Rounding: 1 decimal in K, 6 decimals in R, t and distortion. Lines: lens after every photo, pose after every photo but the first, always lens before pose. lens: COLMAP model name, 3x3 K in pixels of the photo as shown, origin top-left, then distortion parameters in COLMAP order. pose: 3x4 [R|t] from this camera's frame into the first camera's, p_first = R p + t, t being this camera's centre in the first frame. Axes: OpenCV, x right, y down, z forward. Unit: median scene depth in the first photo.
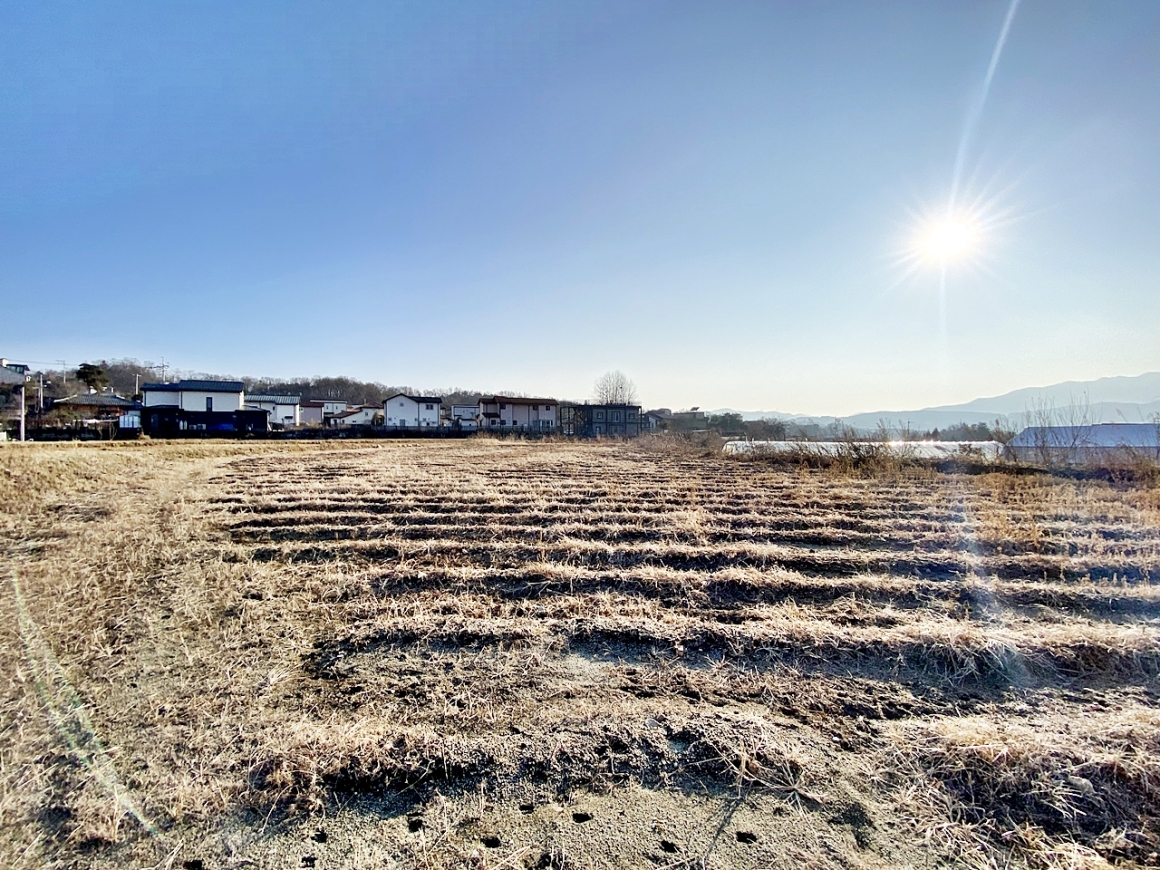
lens RADIAL K [[459.1, 0, 583.2], [0, 459.1, 438.8], [0, 0, 1]] dist [0.018007, -0.020084]
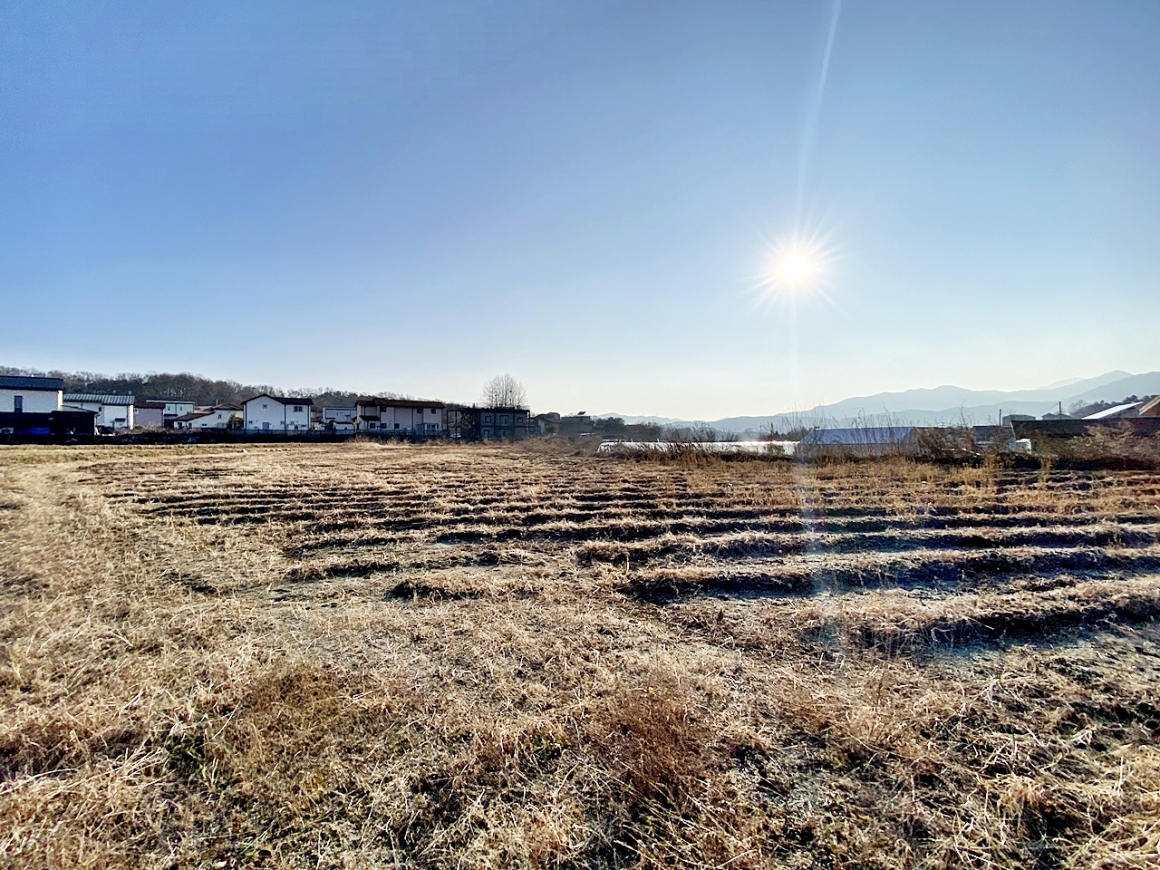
lens RADIAL K [[470.5, 0, 580.0], [0, 470.5, 435.0], [0, 0, 1]] dist [-0.008883, -0.008608]
pose [[0.974785, -0.003394, 0.223121, 0.003813], [0.007153, 0.999846, -0.016043, 0.001892], [-0.223032, 0.017235, 0.974659, -0.034172]]
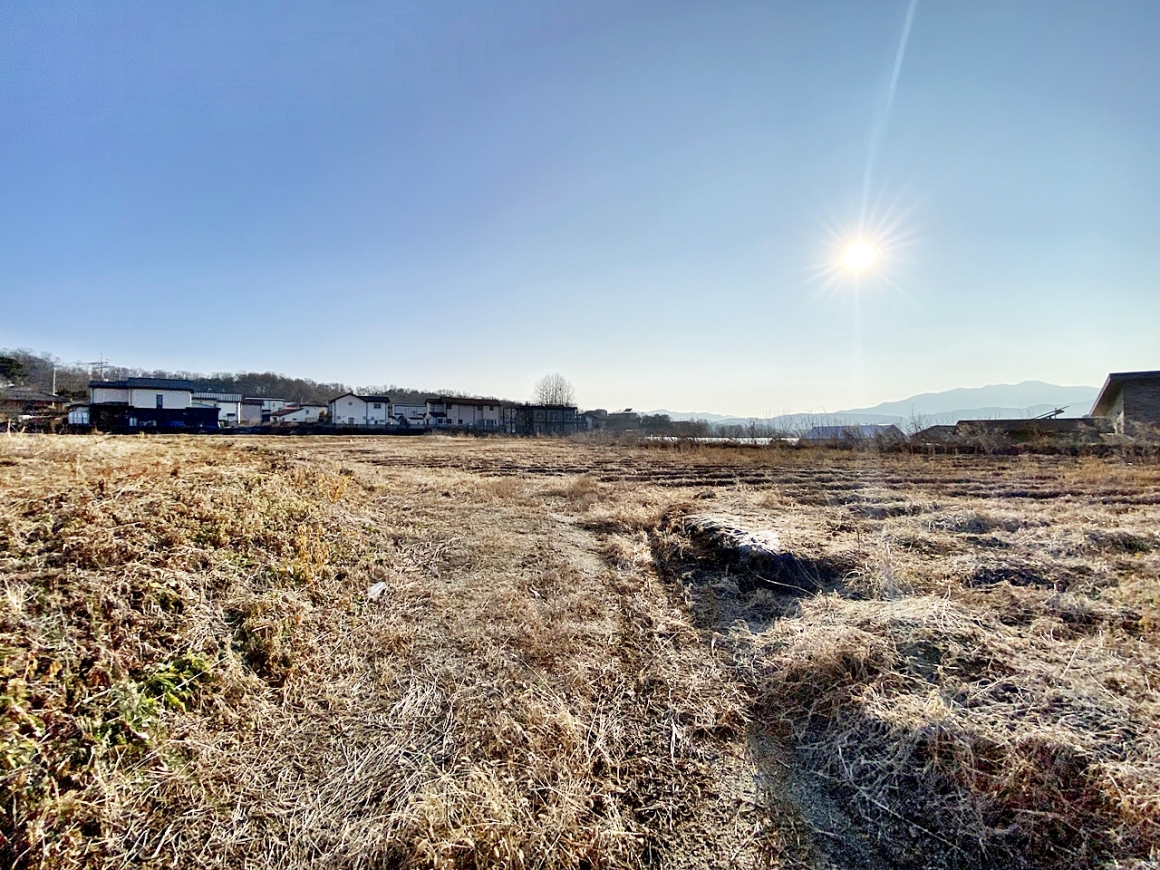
lens RADIAL K [[463.5, 0, 580.0], [0, 463.5, 435.0], [0, 0, 1]] dist [0.001804, -0.013059]
pose [[0.992508, 0.003710, 0.122123, -0.004054], [-0.002793, 0.999967, -0.007681, 0.004267], [-0.122148, 0.007282, 0.992485, -0.116423]]
